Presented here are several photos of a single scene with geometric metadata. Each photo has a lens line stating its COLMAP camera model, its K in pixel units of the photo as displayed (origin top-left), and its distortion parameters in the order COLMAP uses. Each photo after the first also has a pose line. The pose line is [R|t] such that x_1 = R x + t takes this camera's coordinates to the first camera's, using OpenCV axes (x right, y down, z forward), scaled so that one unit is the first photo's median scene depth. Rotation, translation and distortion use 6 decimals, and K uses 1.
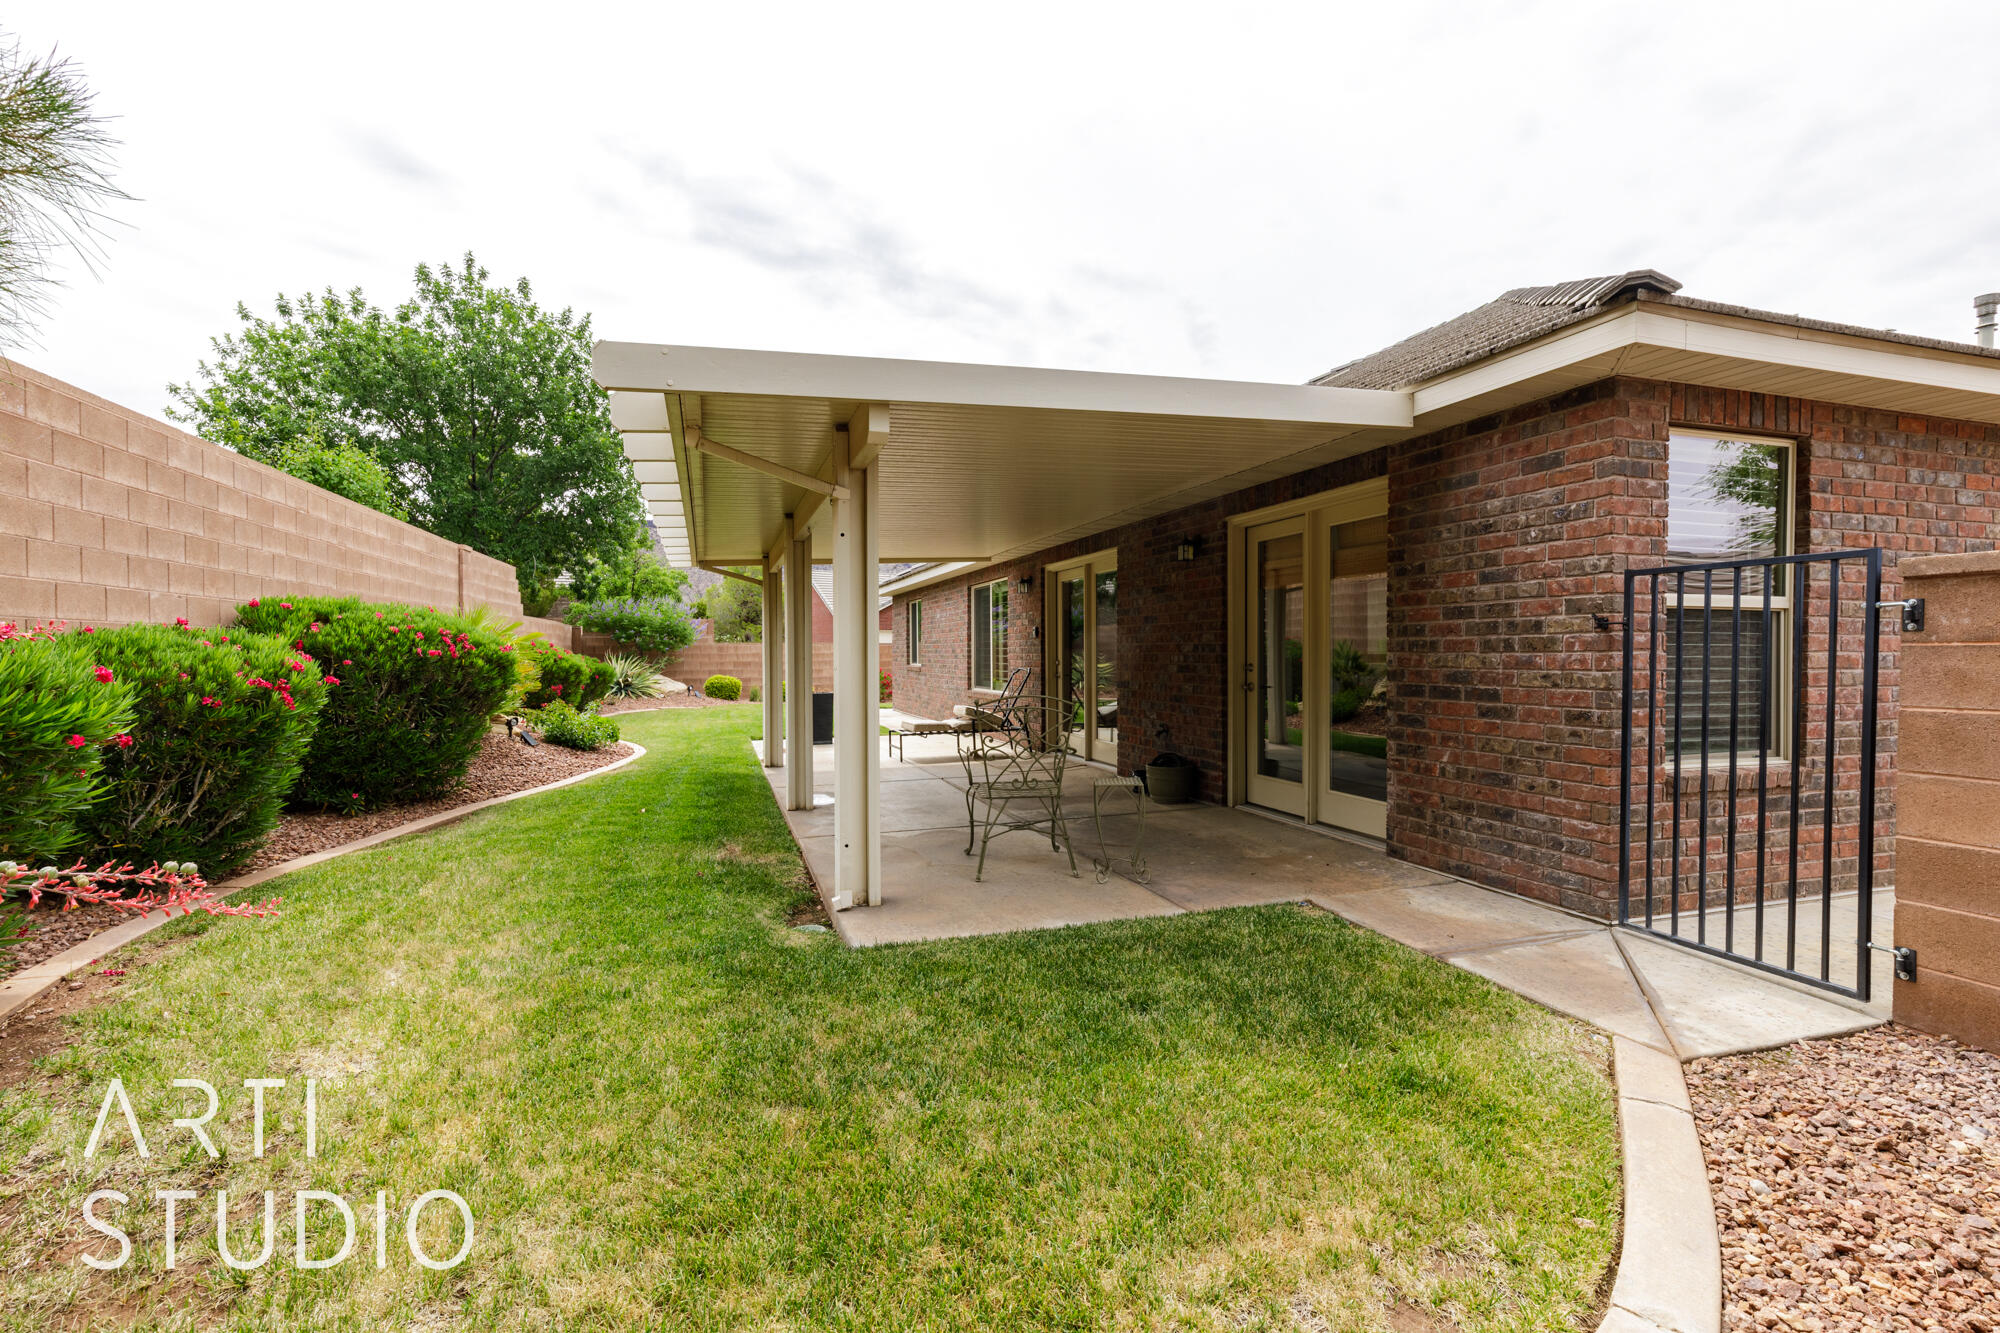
lens RADIAL K [[894.1, 0, 999.5], [0, 894.1, 669.1], [0, 0, 1]] dist [0.002447, 0.000155]
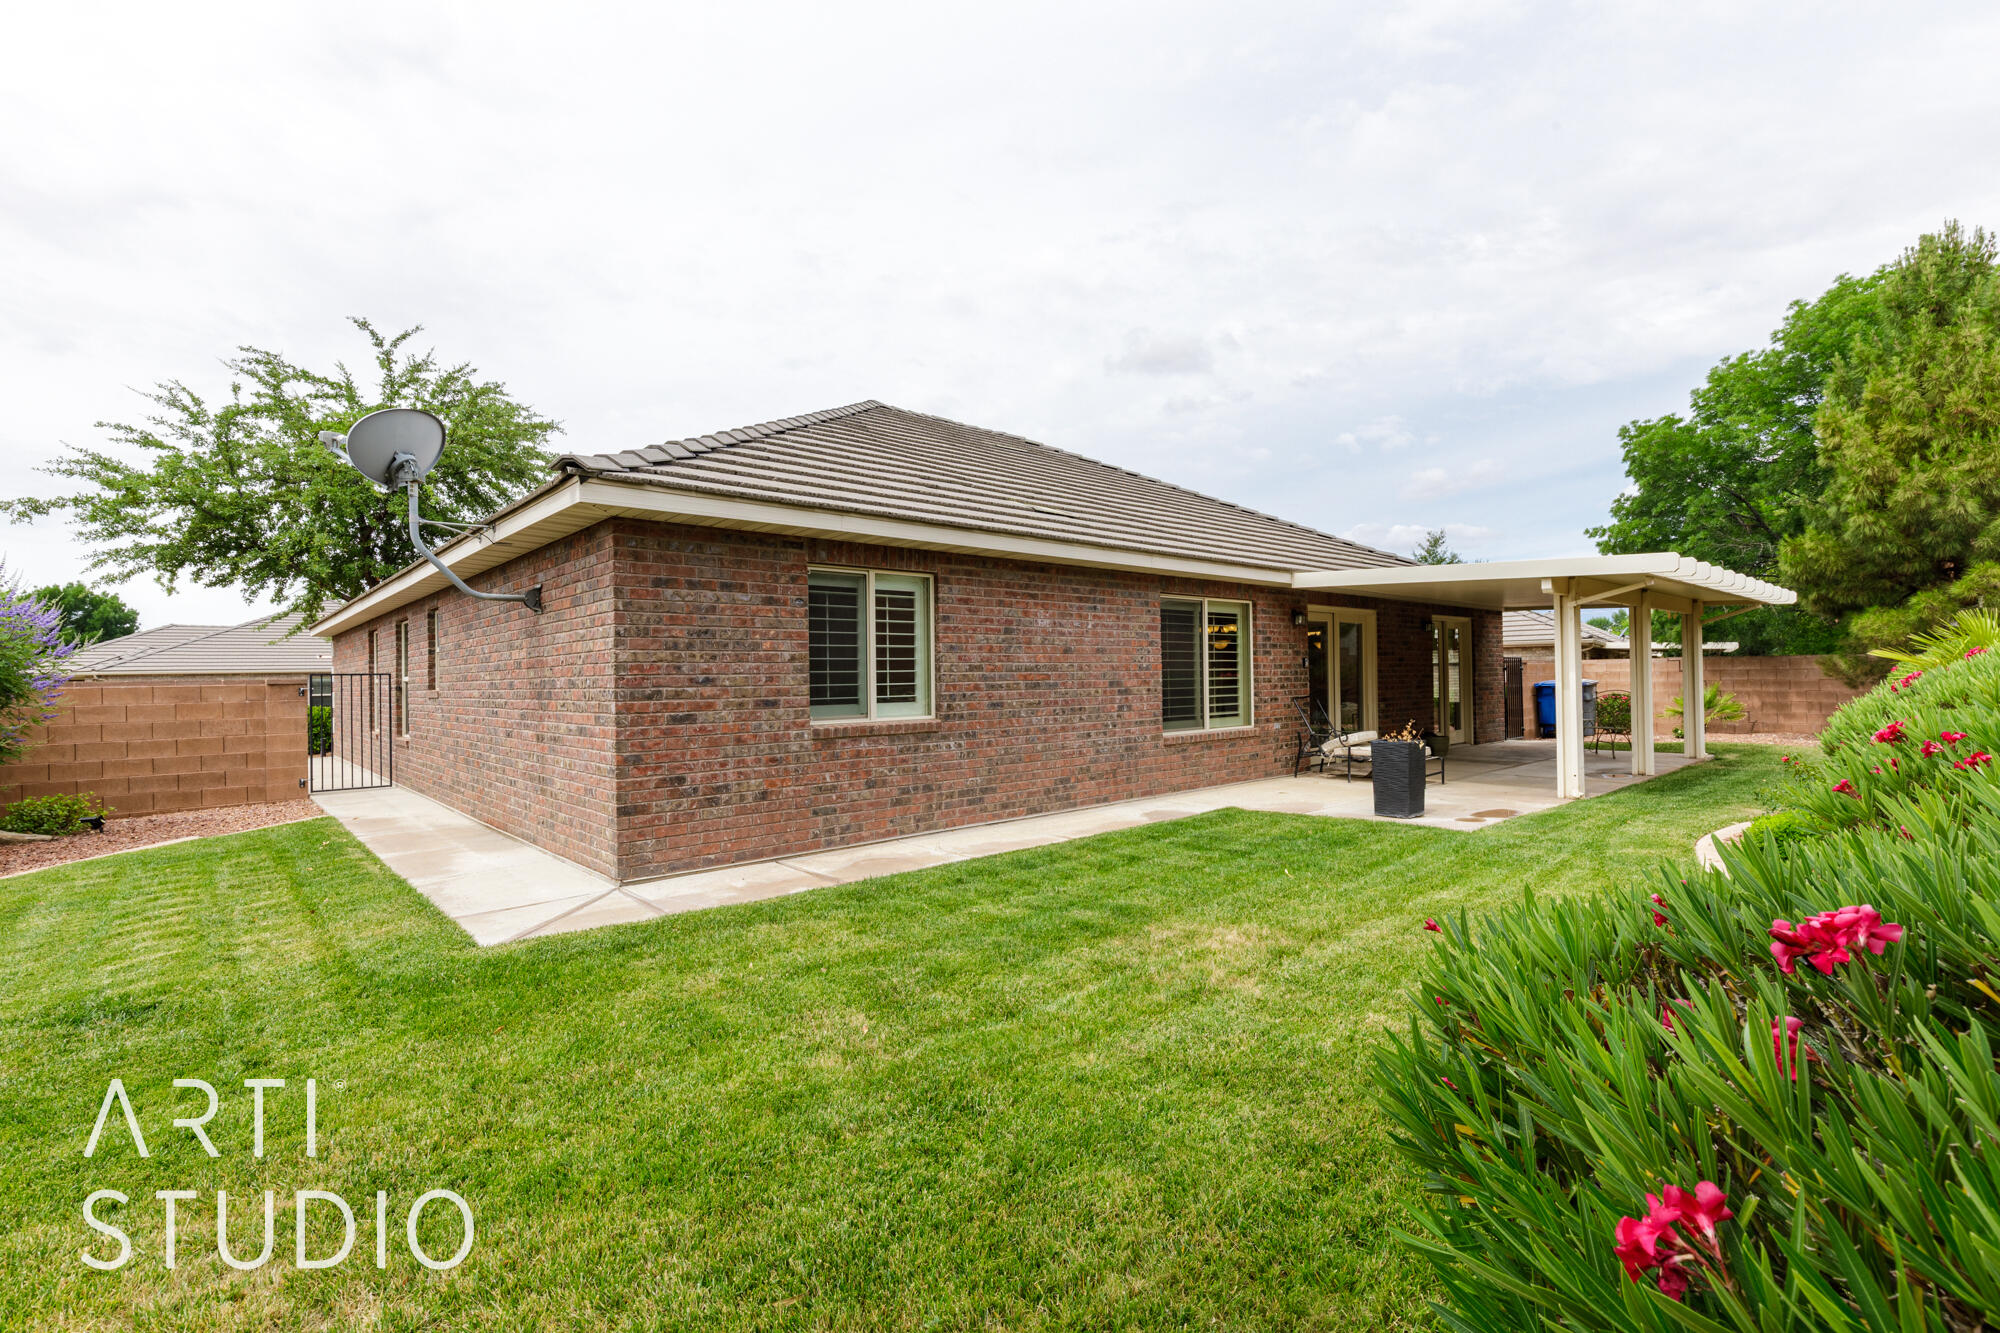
lens RADIAL K [[894.1, 0, 999.5], [0, 894.1, 669.1], [0, 0, 1]] dist [0.002447, 0.000155]
pose [[-0.404805, 0.017514, 0.914235, -0.763991], [0.033940, 0.999415, -0.004118, -0.039431], [-0.913773, 0.029363, -0.405162, 1.685106]]
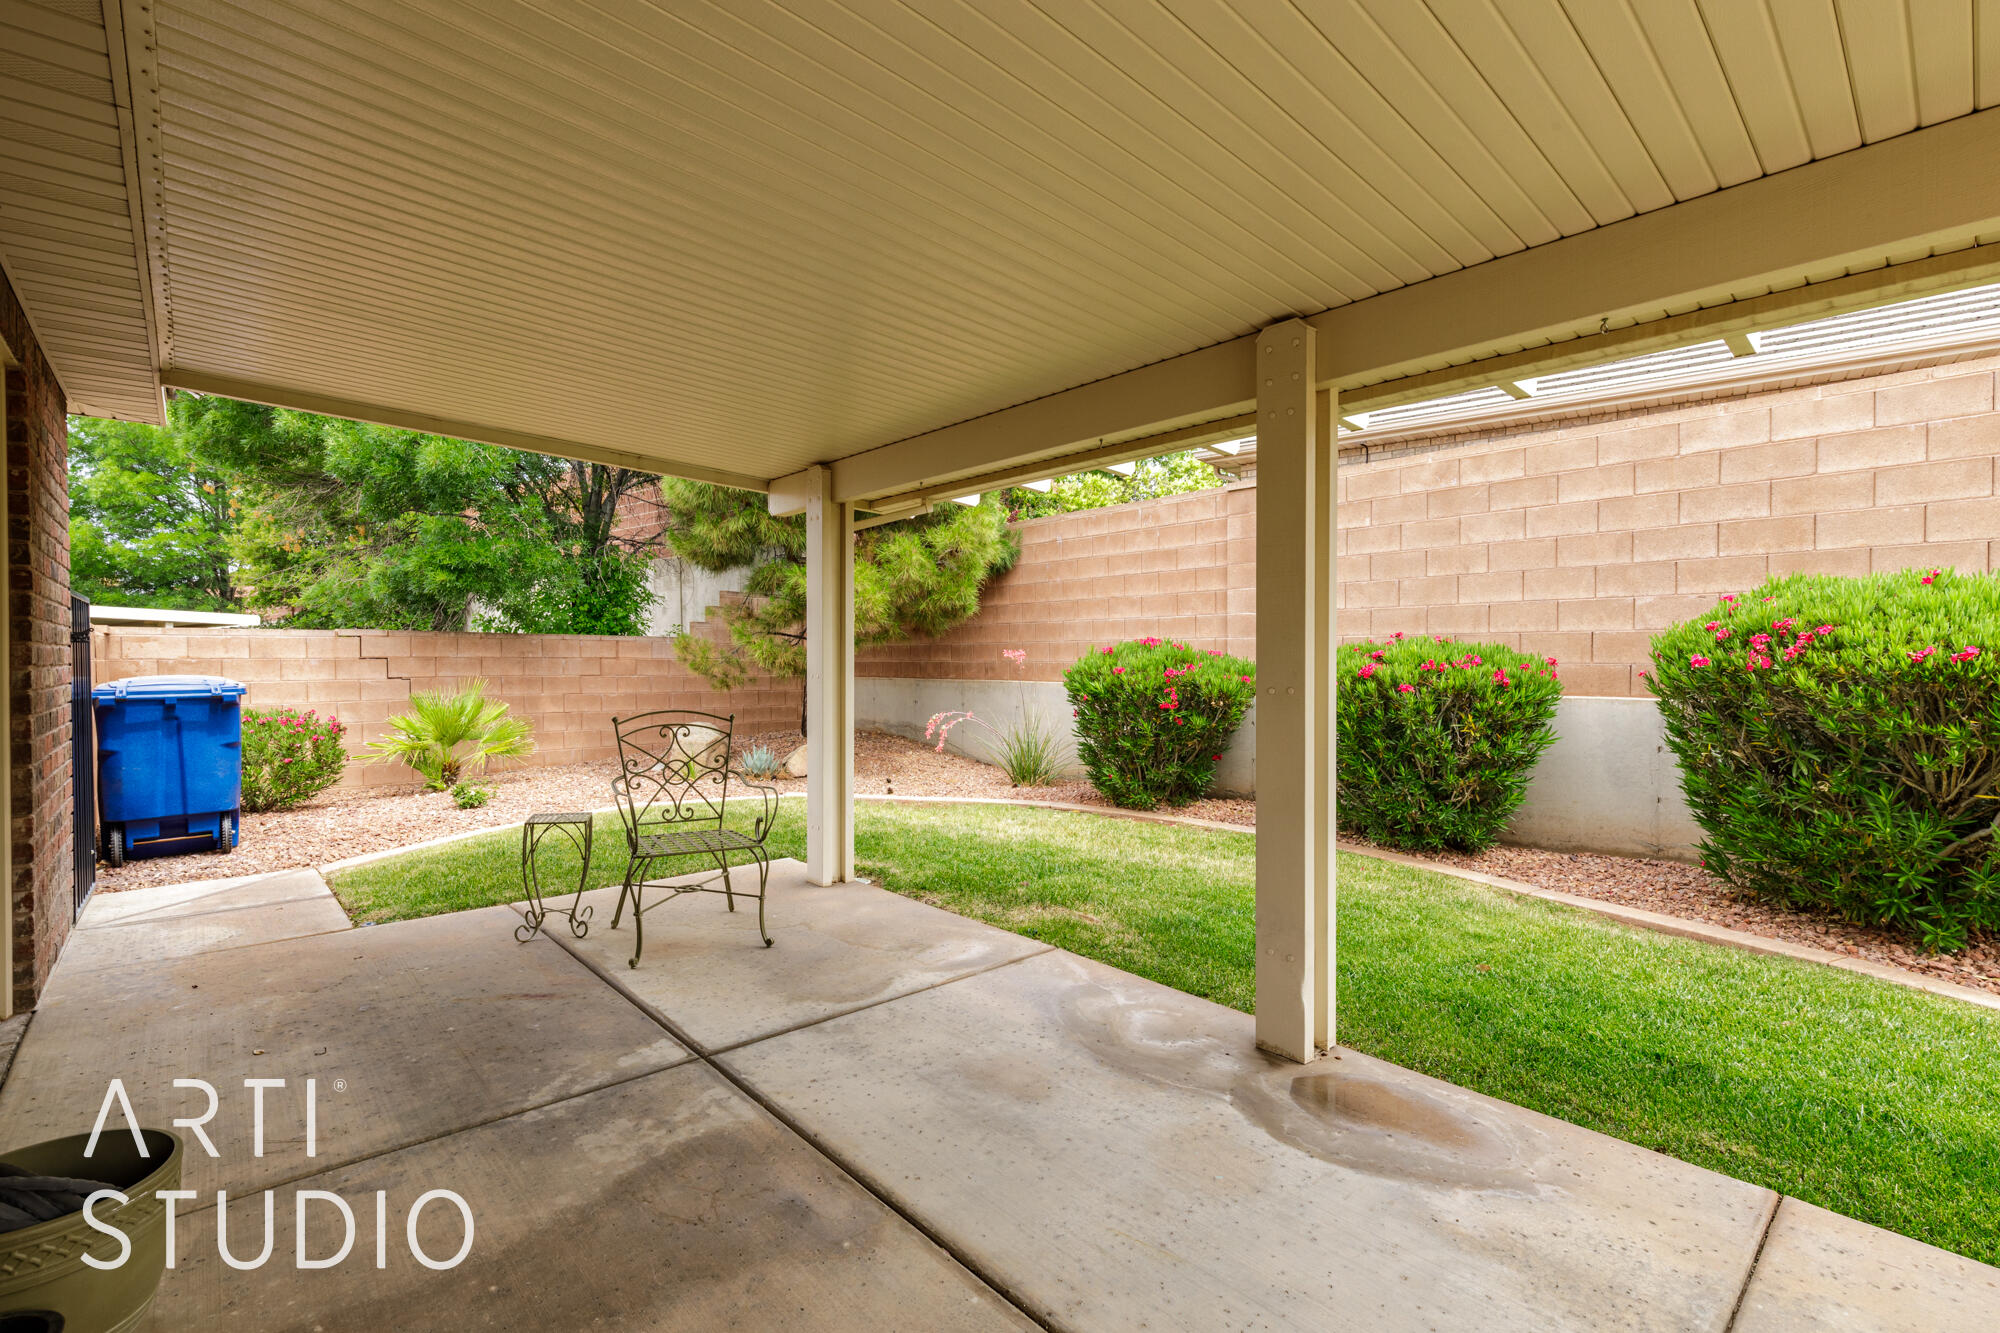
lens RADIAL K [[894.1, 0, 999.5], [0, 894.1, 669.1], [0, 0, 1]] dist [0.002447, 0.000155]
pose [[-0.914619, 0.007290, -0.404252, 0.039153], [-0.005304, 0.999535, 0.030025, -0.017315], [0.404283, 0.029605, -0.914155, 0.827185]]
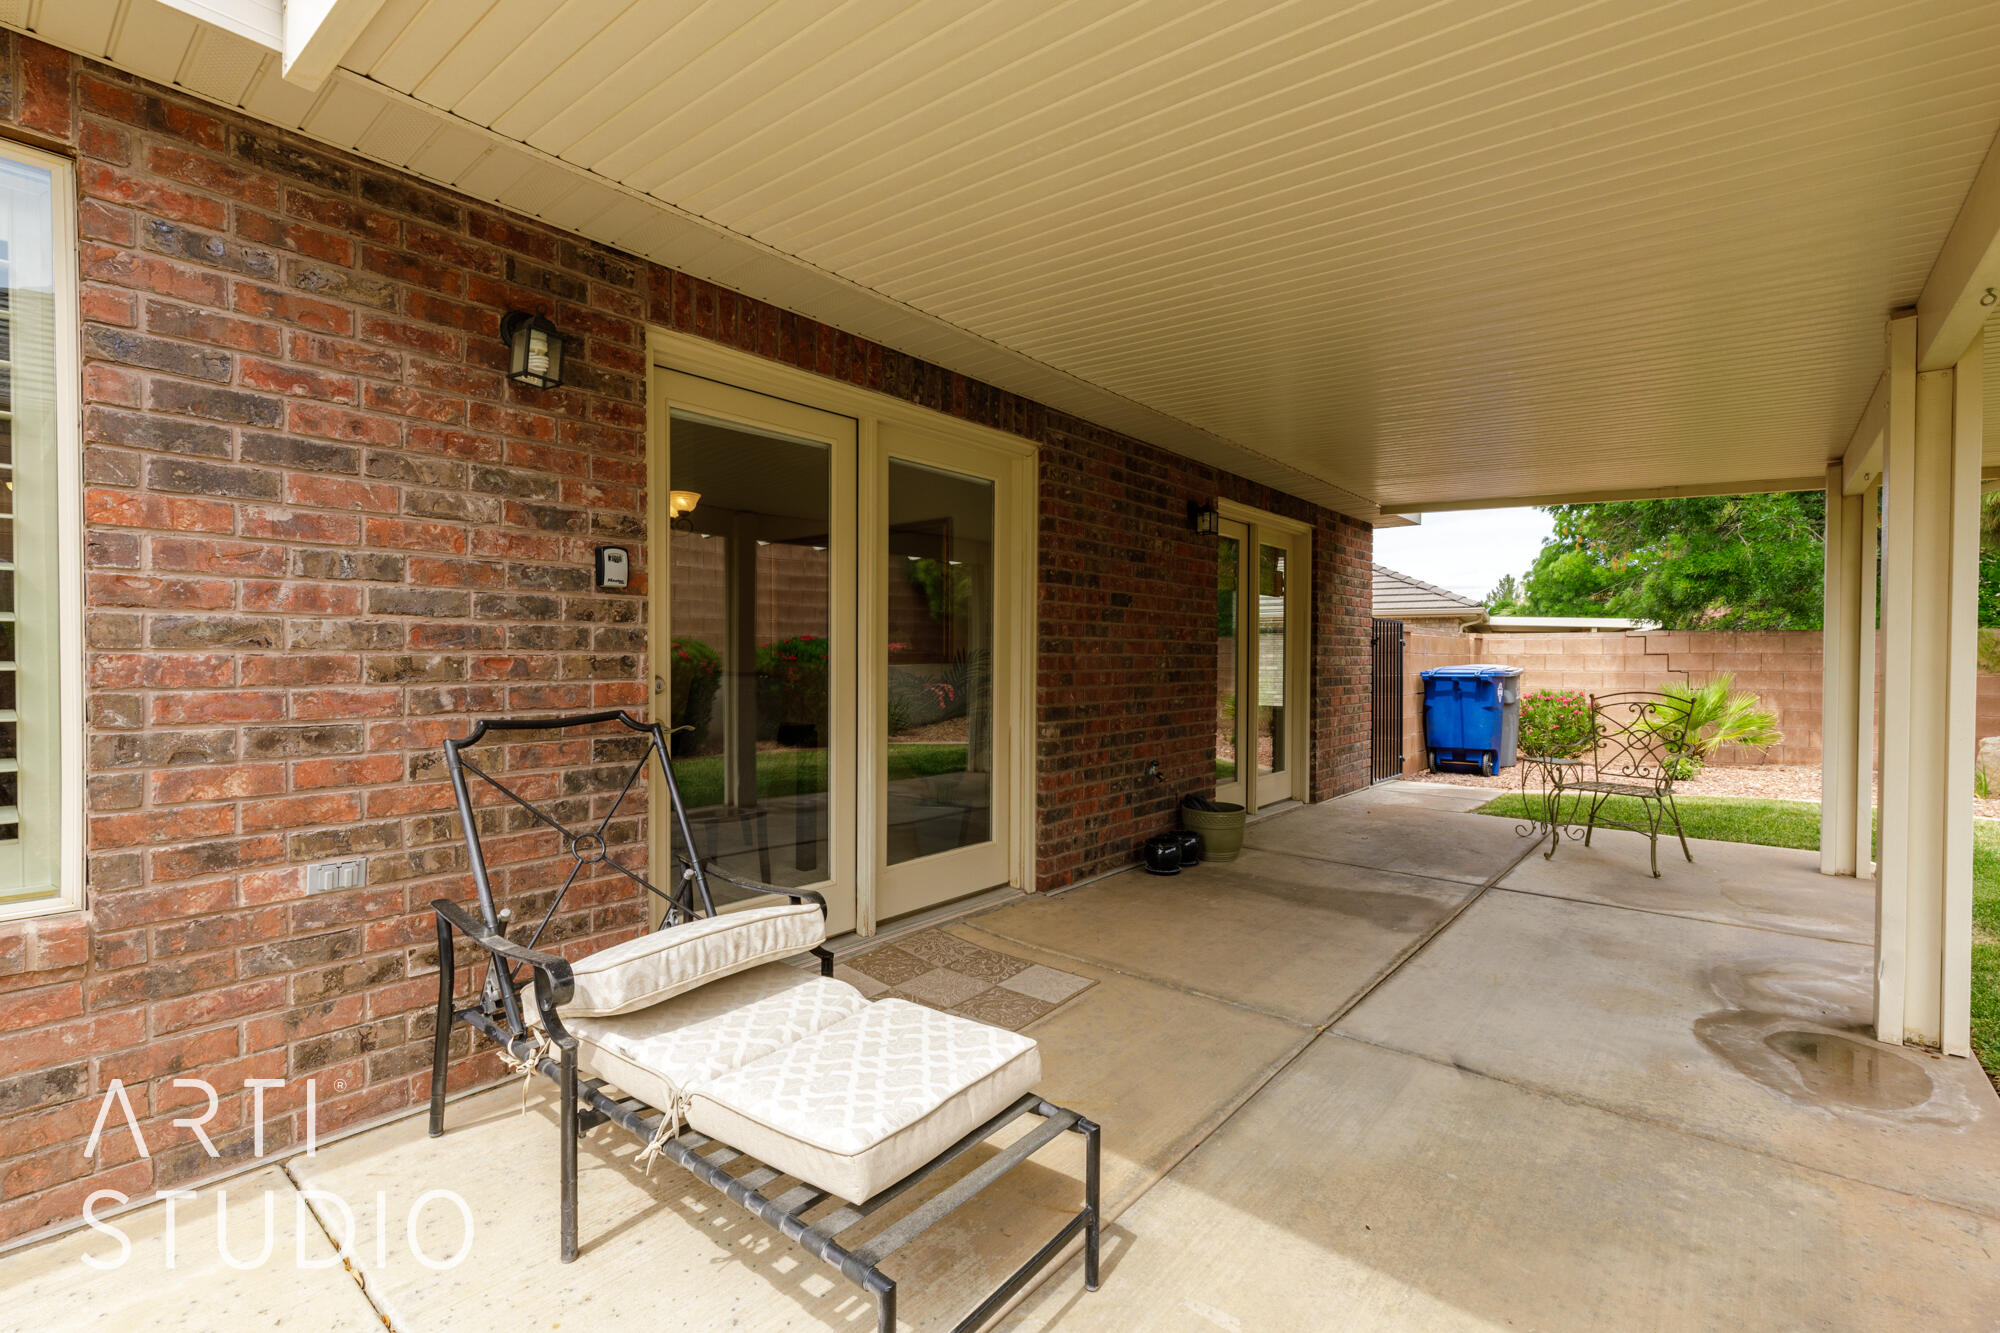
lens RADIAL K [[894.1, 0, 999.5], [0, 894.1, 669.1], [0, 0, 1]] dist [0.002447, 0.000155]
pose [[-0.529716, -0.012564, 0.848082, -0.217374], [0.013576, 0.999637, 0.023289, -0.016318], [-0.848067, 0.023850, -0.529353, 0.981473]]
